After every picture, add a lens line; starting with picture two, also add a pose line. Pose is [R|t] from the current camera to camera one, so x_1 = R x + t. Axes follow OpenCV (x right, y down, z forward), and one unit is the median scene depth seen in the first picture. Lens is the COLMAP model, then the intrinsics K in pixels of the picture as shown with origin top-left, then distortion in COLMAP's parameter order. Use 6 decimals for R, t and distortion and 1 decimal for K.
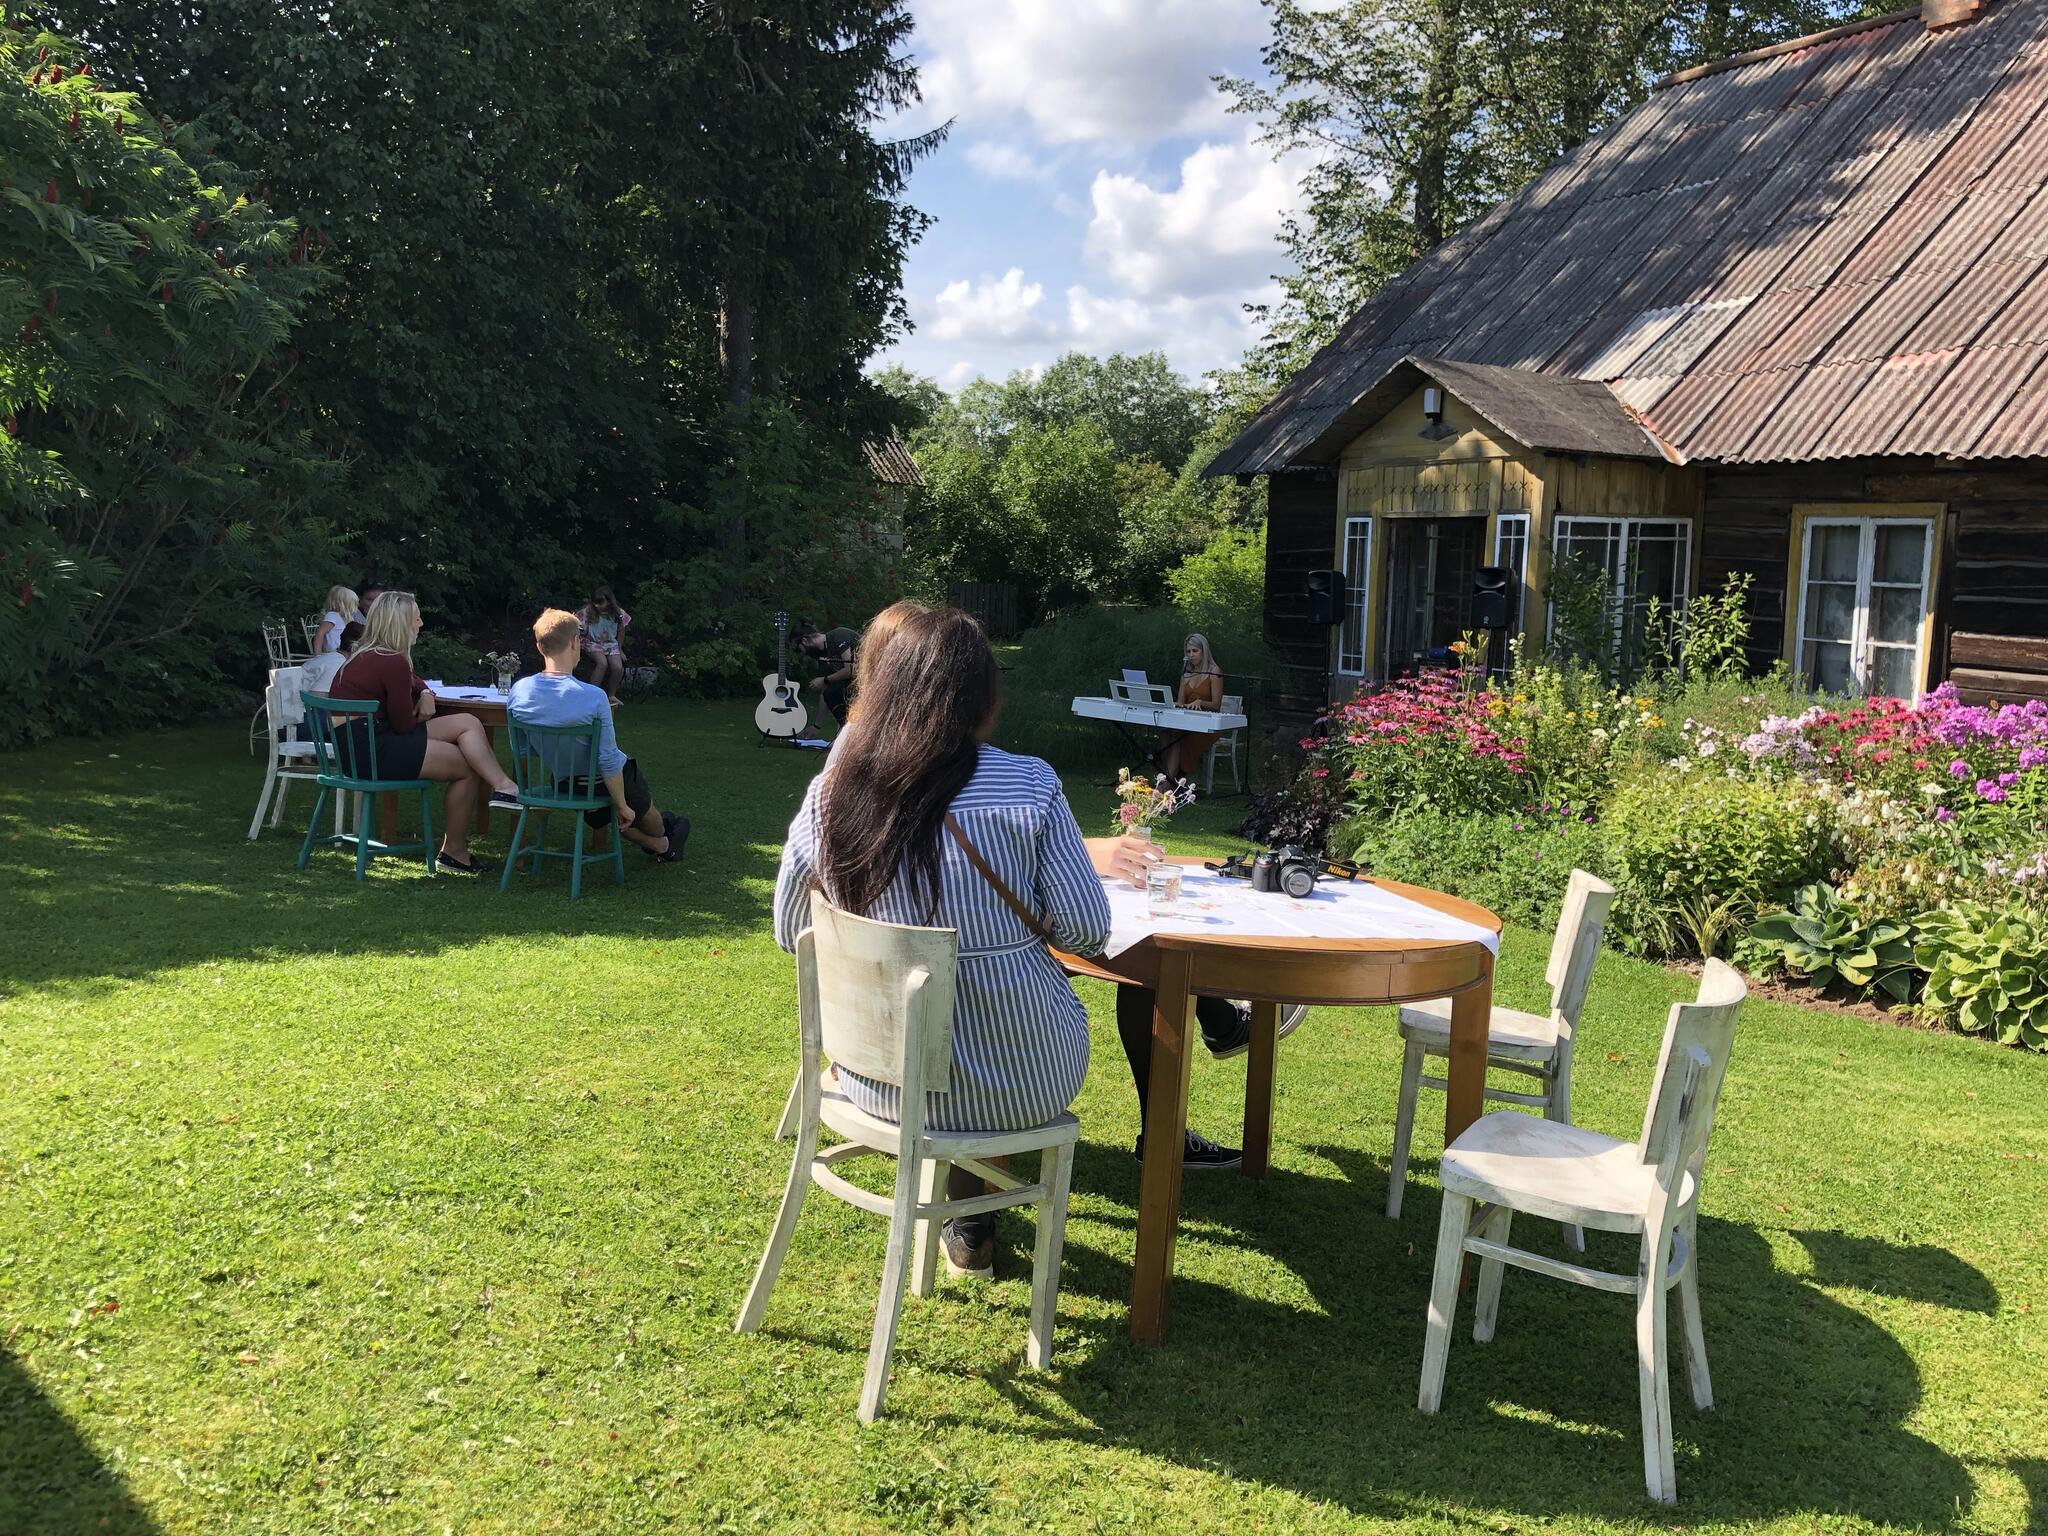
lens RADIAL K [[1668.4, 0, 1024.0], [0, 1668.4, 768.0], [0, 0, 1]] dist [0.080601, -0.101315]
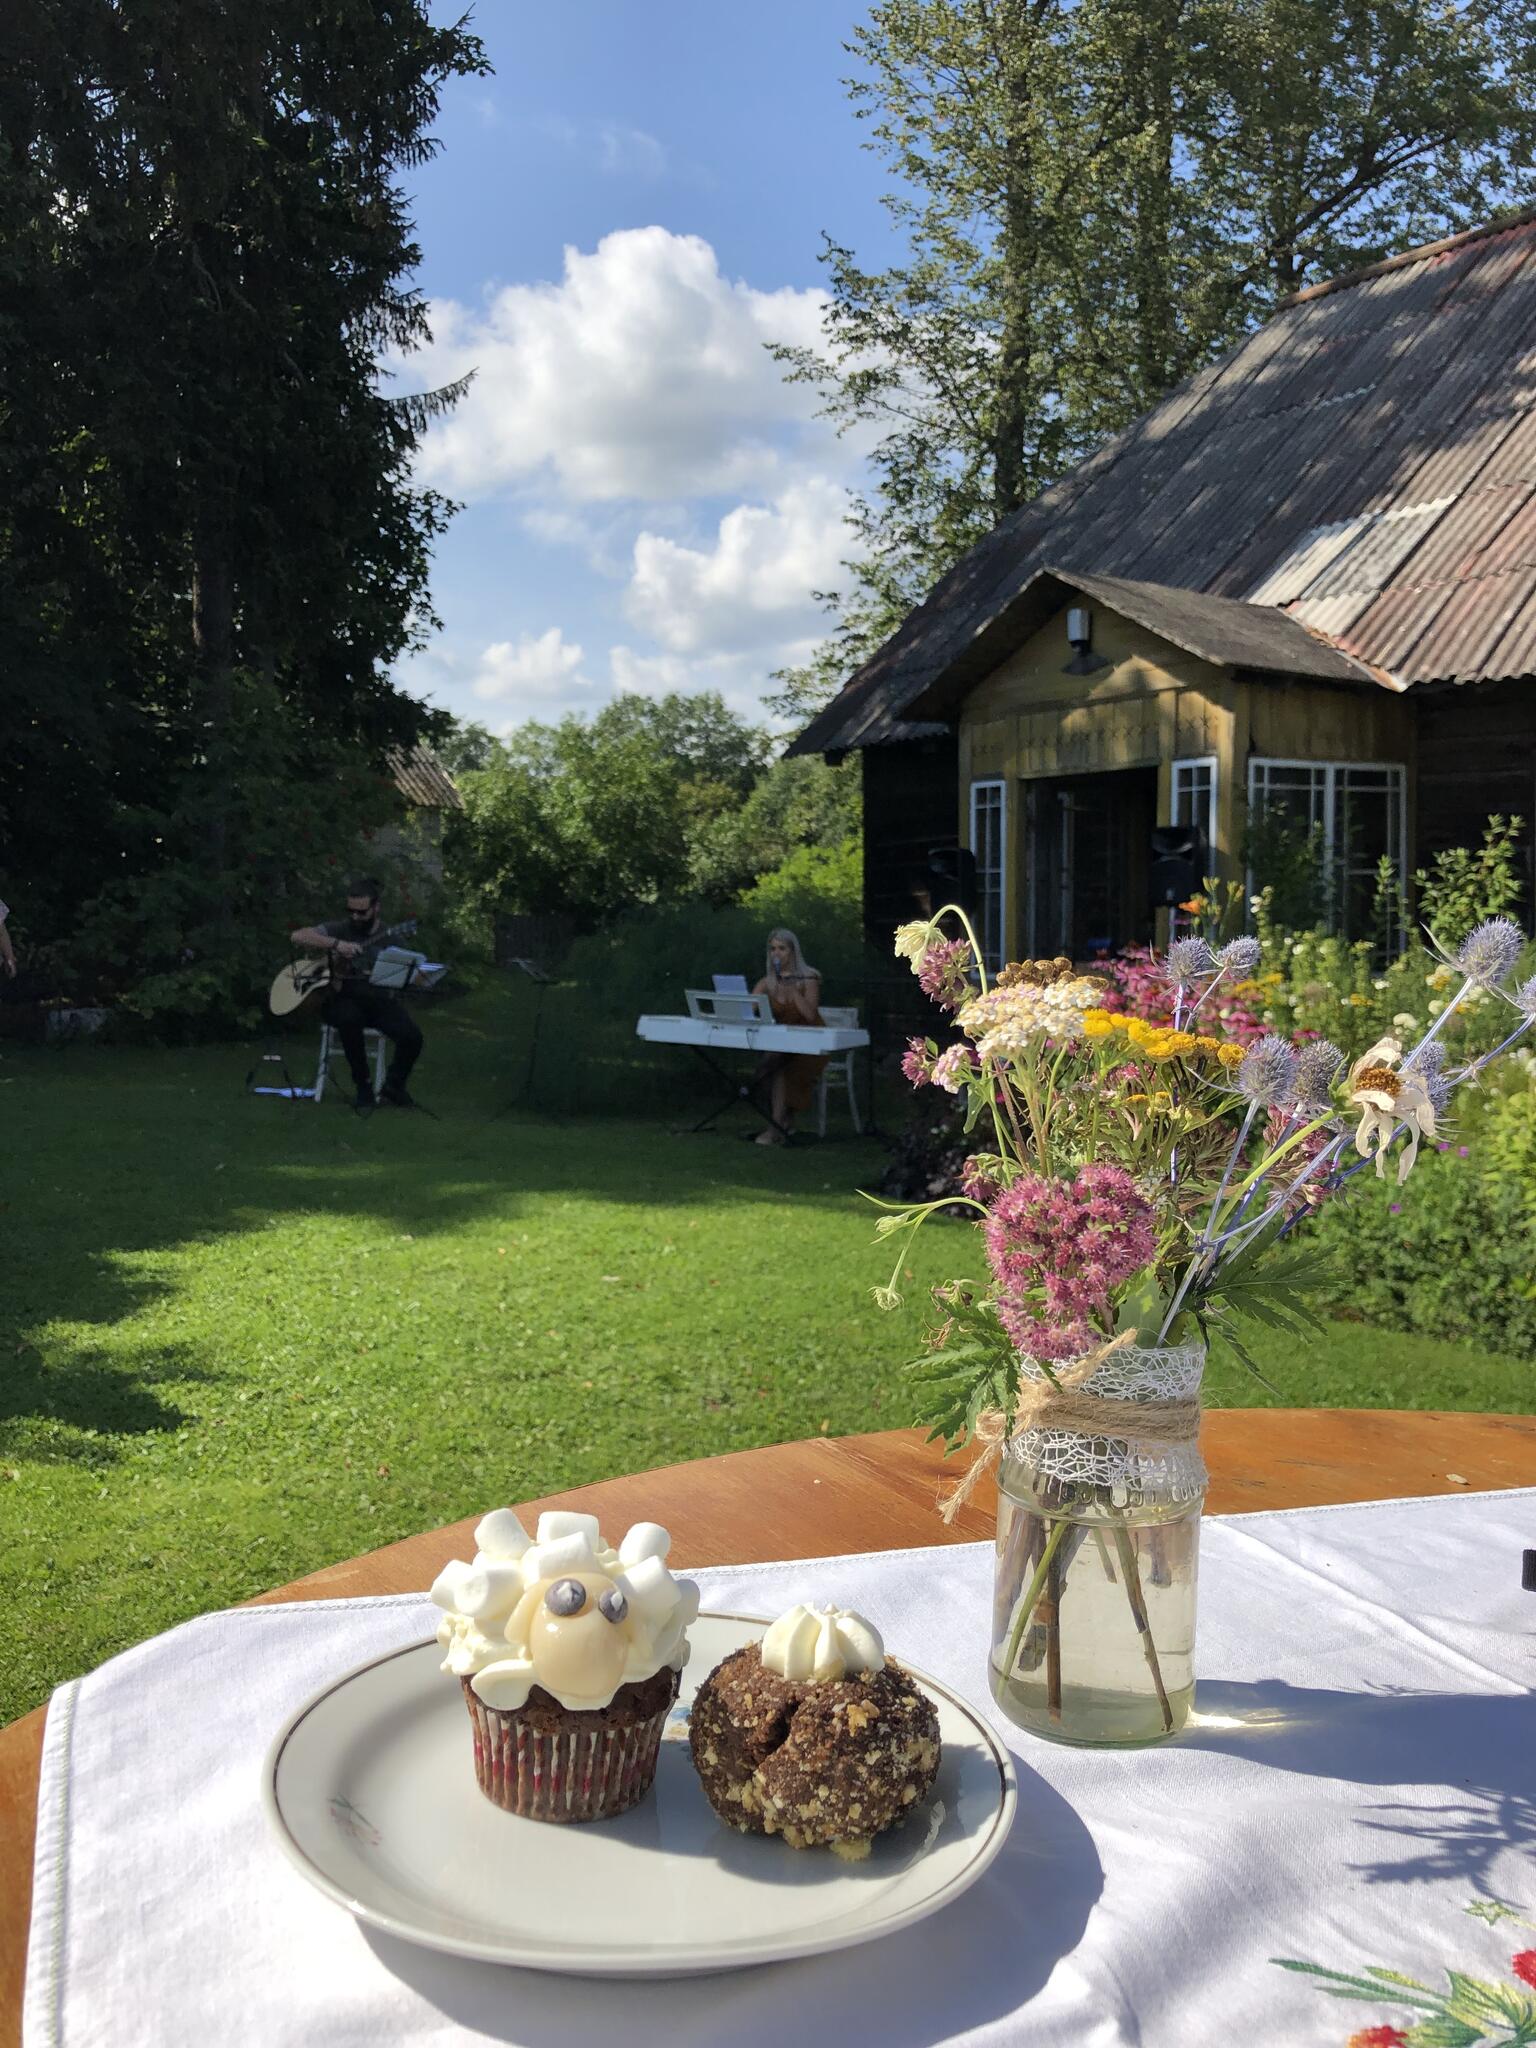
lens RADIAL K [[1668.4, 0, 752.1], [0, 1668.4, 1017.2], [0, 0, 1]] dist [0.080601, -0.101315]
pose [[0.994737, -0.037411, 0.095387, 0.006979], [0.043180, 0.997315, -0.059143, 0.003903], [-0.092918, 0.062950, 0.993682, 0.194203]]
